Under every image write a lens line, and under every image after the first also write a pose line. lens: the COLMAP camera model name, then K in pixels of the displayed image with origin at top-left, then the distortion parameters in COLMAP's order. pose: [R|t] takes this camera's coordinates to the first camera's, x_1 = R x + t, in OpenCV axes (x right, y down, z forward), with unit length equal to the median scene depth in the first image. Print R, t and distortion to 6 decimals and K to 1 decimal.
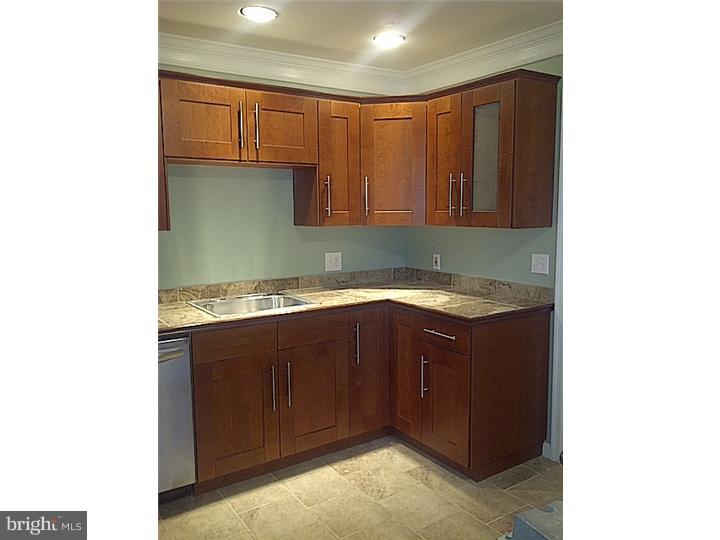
lens RADIAL K [[548.0, 0, 370.3], [0, 548.0, 269.4], [0, 0, 1]] dist [0.038063, -0.001560]
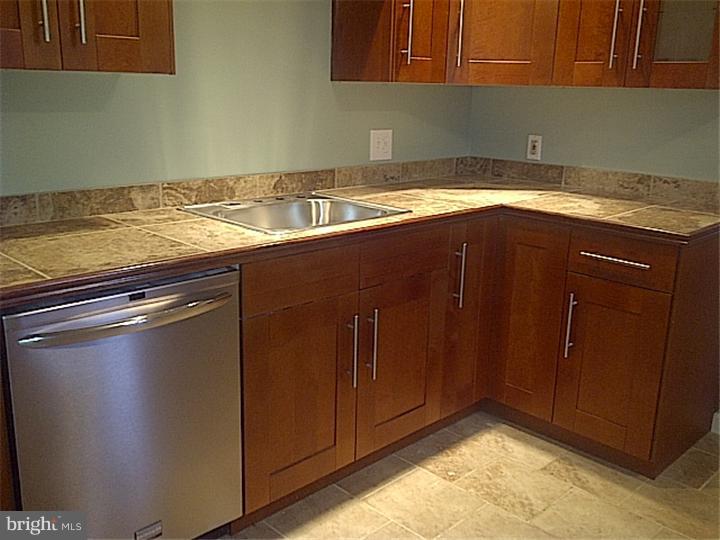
lens RADIAL K [[710.8, 0, 360.0], [0, 710.8, 270.0], [0, 0, 1]] dist [0.037692, -0.014051]
pose [[0.985198, -0.014151, 0.170837, -0.263440], [-0.009184, 0.990799, 0.135032, 0.020158], [-0.171176, -0.134603, 0.976003, 0.224560]]
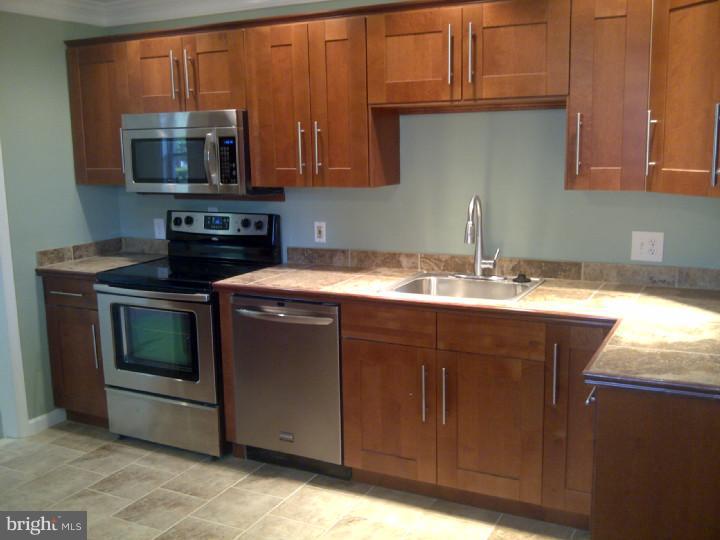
lens RADIAL K [[758.2, 0, 345.7], [0, 758.2, 272.9], [0, 0, 1]] dist [0.013087, -0.005172]
pose [[0.456184, 0.150851, -0.877006, 0.611961], [-0.087267, 0.988360, 0.124612, -0.070991], [0.885596, 0.019688, 0.464039, 0.340867]]
